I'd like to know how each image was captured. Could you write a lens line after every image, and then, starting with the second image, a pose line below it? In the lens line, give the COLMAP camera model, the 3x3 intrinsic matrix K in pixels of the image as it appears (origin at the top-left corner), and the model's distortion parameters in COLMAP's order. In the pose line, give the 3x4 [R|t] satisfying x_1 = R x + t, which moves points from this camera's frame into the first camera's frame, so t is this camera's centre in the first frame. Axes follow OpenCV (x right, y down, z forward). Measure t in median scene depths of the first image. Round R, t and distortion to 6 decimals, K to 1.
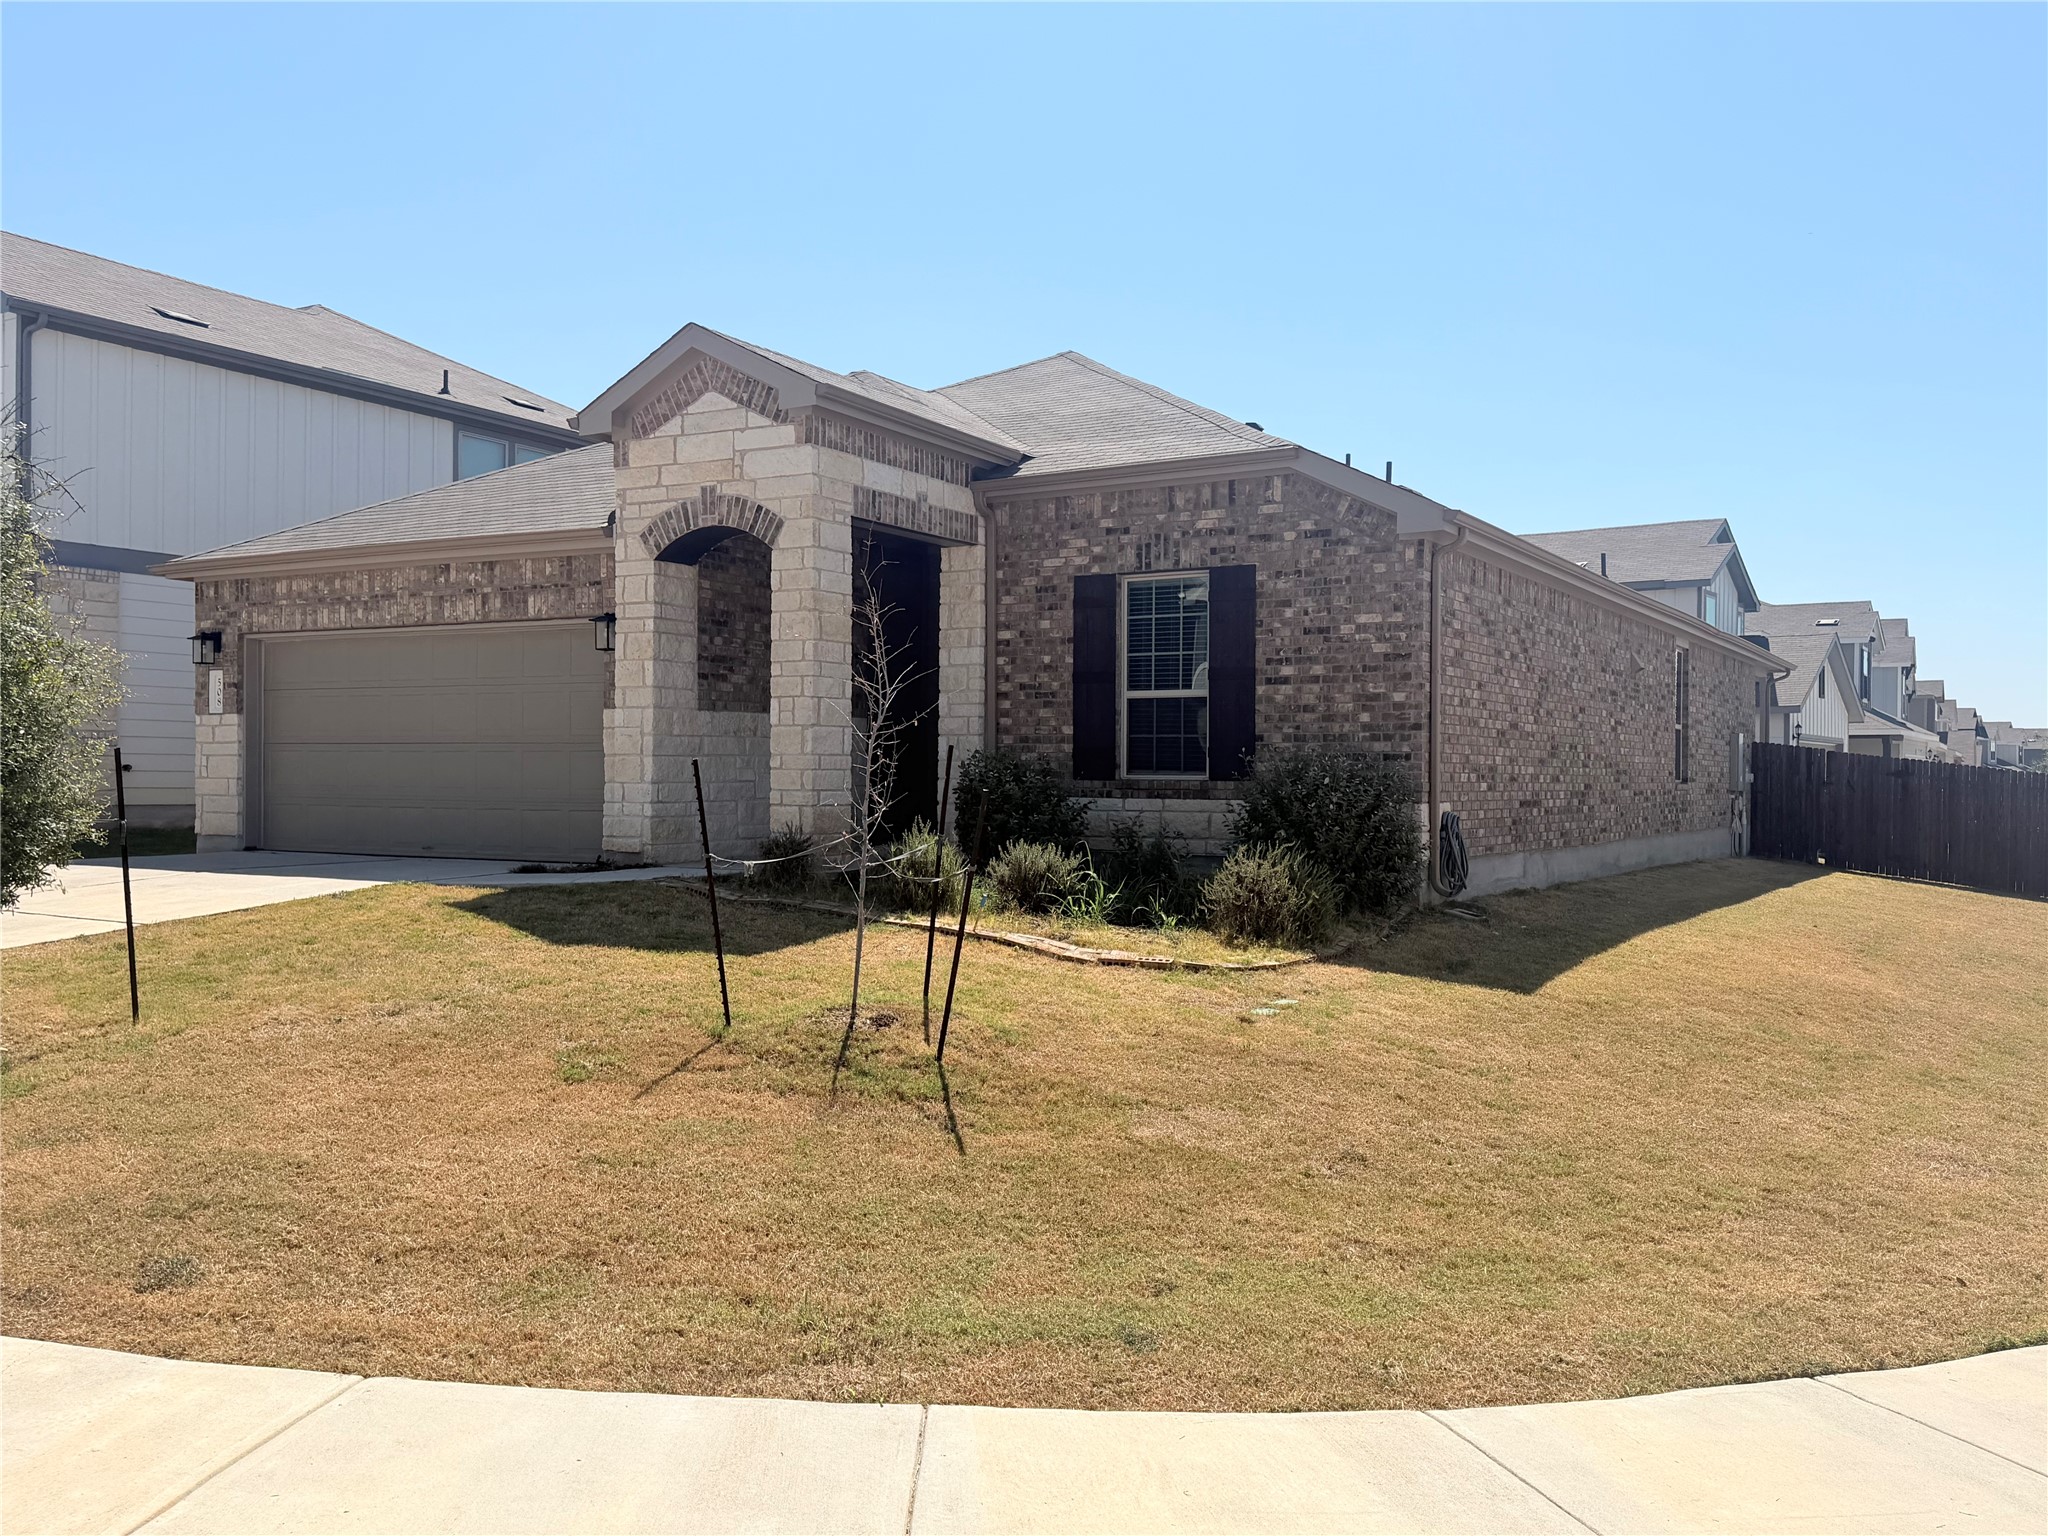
lens RADIAL K [[1742.4, 0, 1024.0], [0, 1742.4, 768.0], [0, 0, 1]] dist [0.214205, -0.484947]
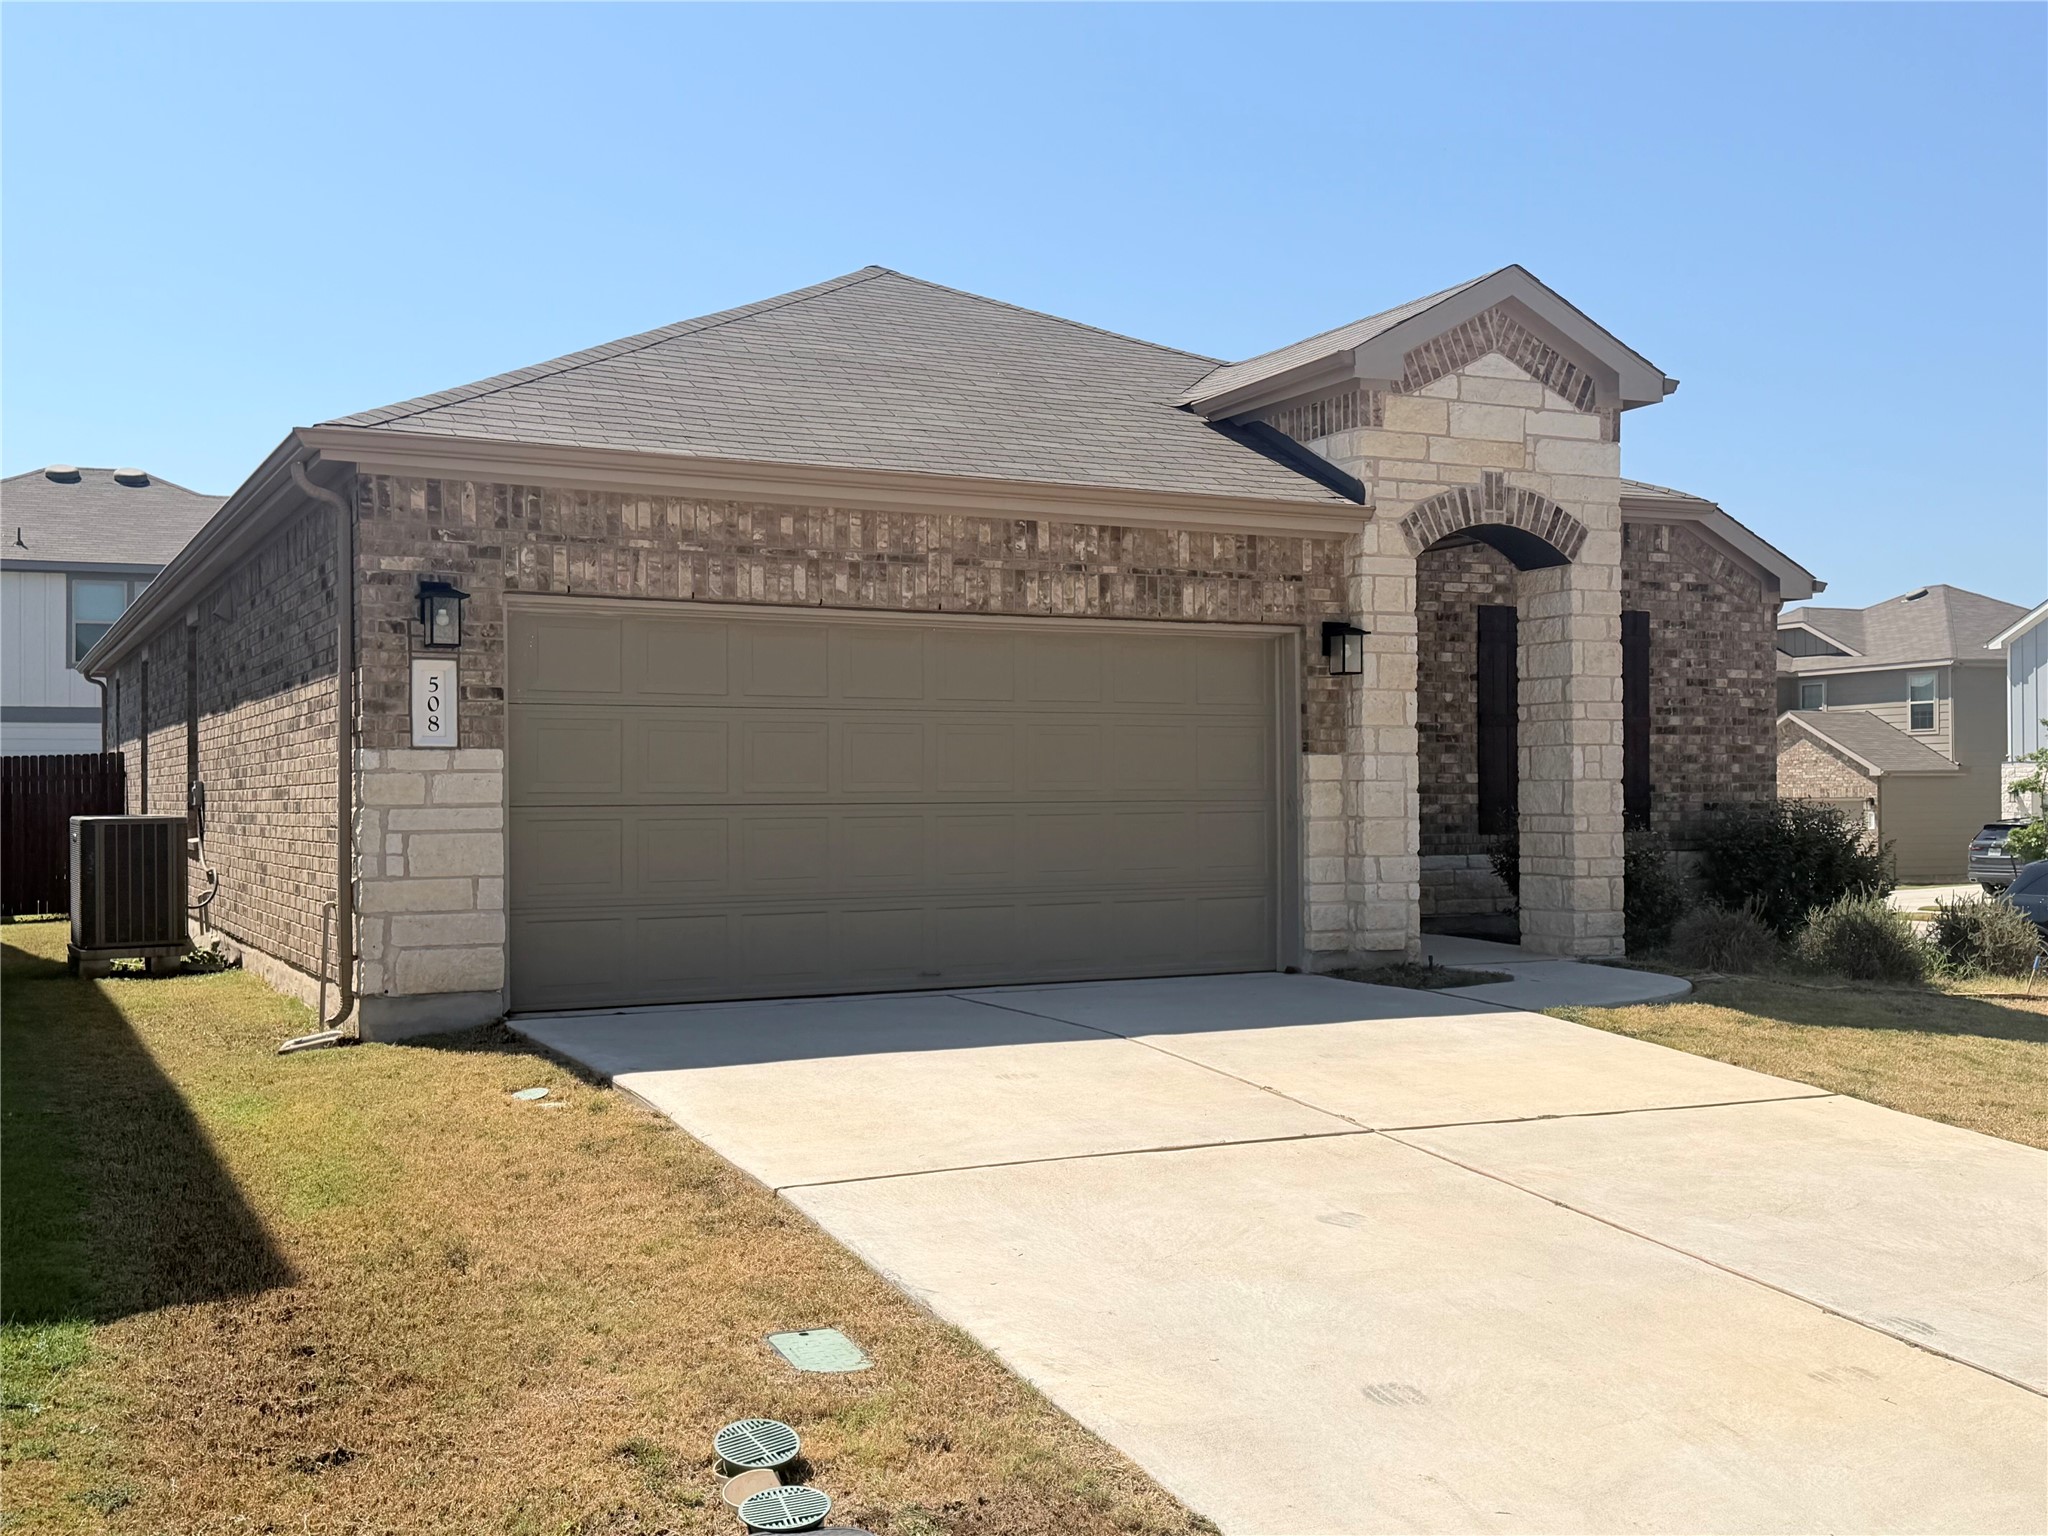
lens RADIAL K [[2124.7, 0, 1024.0], [0, 2124.7, 768.0], [0, 0, 1]] dist [0.157354, -0.014995]
pose [[0.512895, -0.001248, 0.858451, -1.088980], [0.005344, 0.999984, -0.001740, -0.028168], [-0.858435, 0.005480, 0.512893, 0.681574]]
